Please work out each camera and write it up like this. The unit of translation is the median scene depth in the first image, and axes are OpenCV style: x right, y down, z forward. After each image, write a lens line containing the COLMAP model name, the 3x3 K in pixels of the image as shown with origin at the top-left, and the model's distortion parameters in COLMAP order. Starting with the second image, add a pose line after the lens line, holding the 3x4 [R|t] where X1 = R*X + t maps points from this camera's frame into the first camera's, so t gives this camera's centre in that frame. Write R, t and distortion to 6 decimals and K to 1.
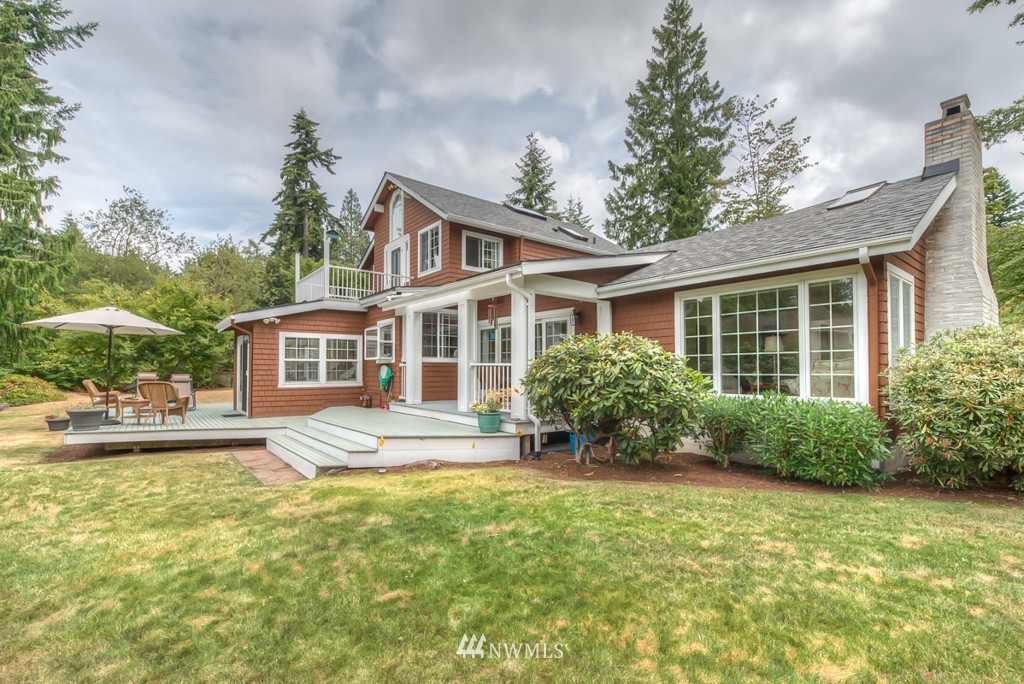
lens RADIAL K [[461.6, 0, 504.2], [0, 461.6, 364.4], [0, 0, 1]] dist [0.004873, 0.000165]
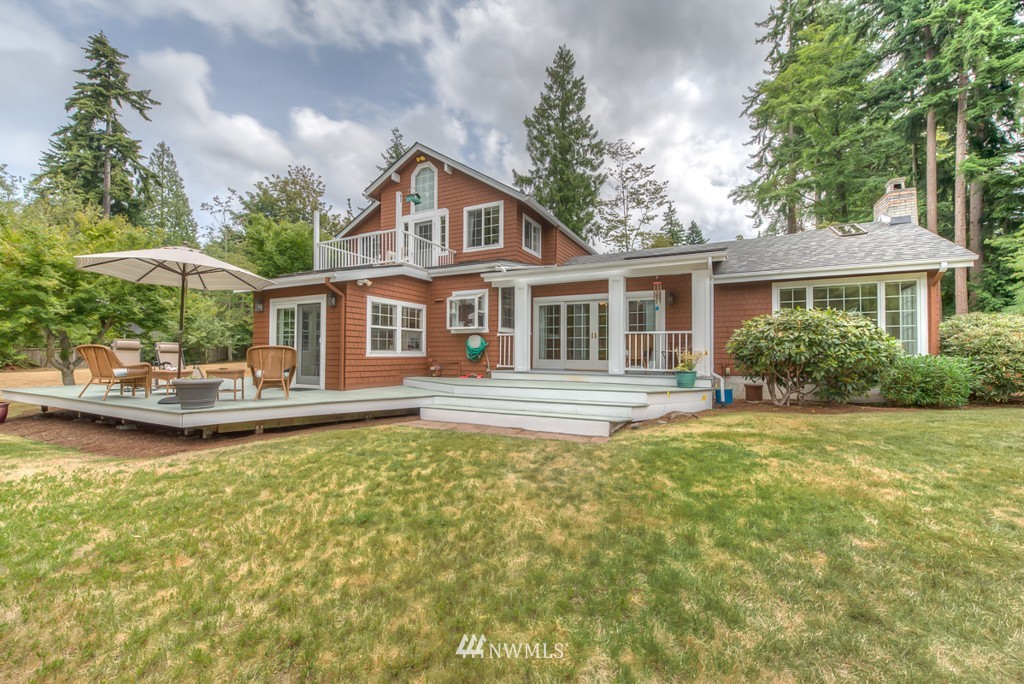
lens RADIAL K [[412.9, 0, 511.5], [0, 412.9, 350.0], [0, 0, 1]] dist [0.006197, -0.000663]
pose [[0.908414, 0.009189, 0.417971, -0.474252], [-0.010836, 0.999940, 0.001567, 0.027412], [-0.417932, -0.005953, 0.908459, 0.116177]]
